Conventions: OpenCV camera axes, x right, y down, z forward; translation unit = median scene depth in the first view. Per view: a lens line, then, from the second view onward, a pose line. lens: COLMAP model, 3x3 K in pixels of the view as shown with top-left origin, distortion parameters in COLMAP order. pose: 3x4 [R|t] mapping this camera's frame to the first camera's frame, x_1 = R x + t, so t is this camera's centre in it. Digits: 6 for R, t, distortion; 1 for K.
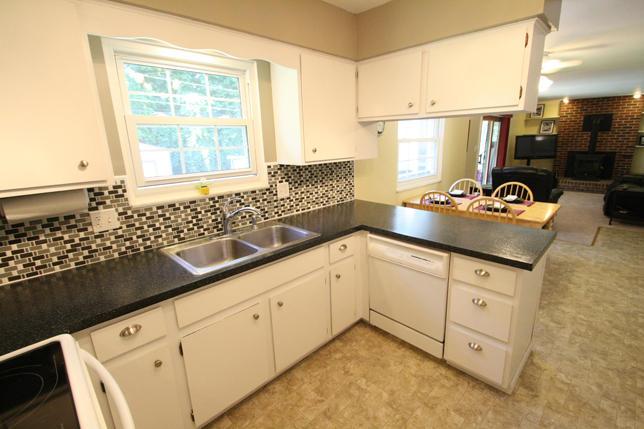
lens RADIAL K [[300.6, 0, 332.7], [0, 300.6, 213.7], [0, 0, 1]] dist [0.004043, -0.011440]
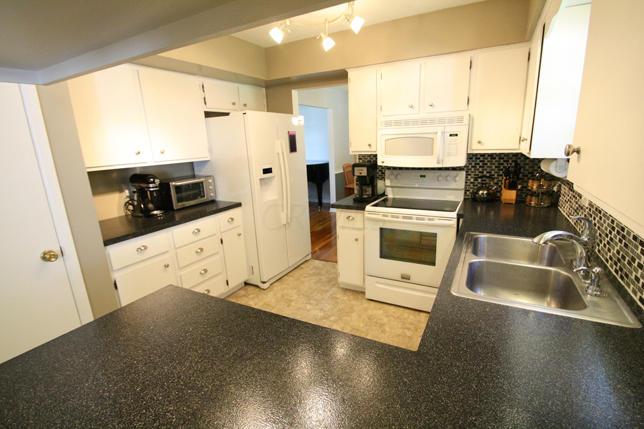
lens RADIAL K [[300.6, 0, 332.7], [0, 300.6, 213.7], [0, 0, 1]] dist [0.004043, -0.011440]
pose [[-0.956421, 0.126782, -0.263030, 0.283039], [-0.011480, 0.883793, 0.467738, -0.301417], [0.291764, 0.450374, -0.843823, 1.233827]]
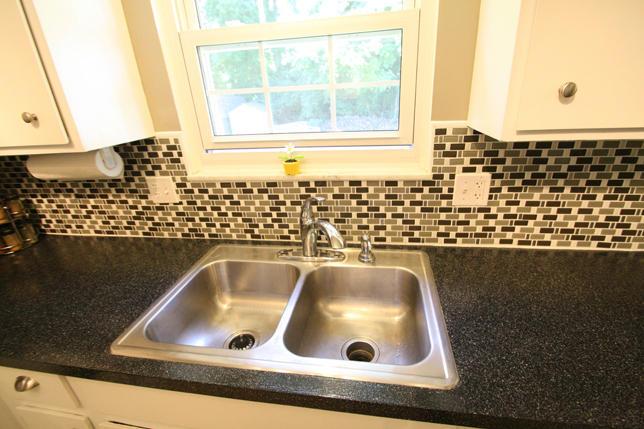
lens RADIAL K [[300.6, 0, 332.7], [0, 300.6, 213.7], [0, 0, 1]] dist [0.004043, -0.011440]
pose [[0.574911, 0.311527, -0.756590, 0.058816], [-0.159441, 0.949610, 0.269849, -0.144533], [0.802531, -0.034507, 0.595612, 0.662105]]
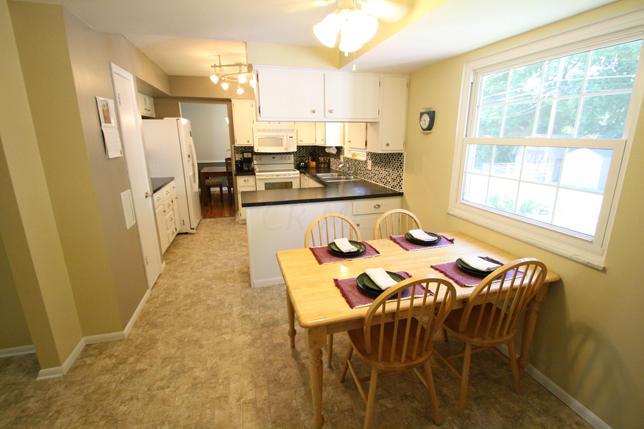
lens RADIAL K [[300.6, 0, 332.7], [0, 300.6, 213.7], [0, 0, 1]] dist [0.004043, -0.011440]
pose [[-0.478556, 0.244949, -0.843199, 1.592828], [-0.202686, 0.903549, 0.377515, -0.476614], [0.854344, 0.351566, -0.382751, 1.749933]]
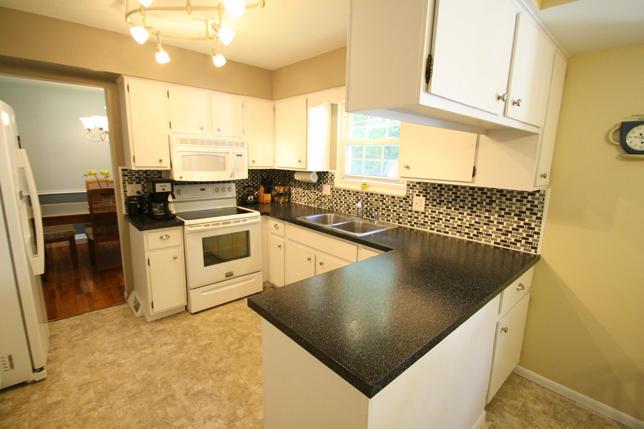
lens RADIAL K [[300.6, 0, 332.7], [0, 300.6, 213.7], [0, 0, 1]] dist [0.004043, -0.011440]
pose [[-0.049644, 0.208812, -0.976695, 0.989957], [-0.269212, 0.938909, 0.214417, -0.212273], [0.961801, 0.273582, 0.009603, 0.793827]]
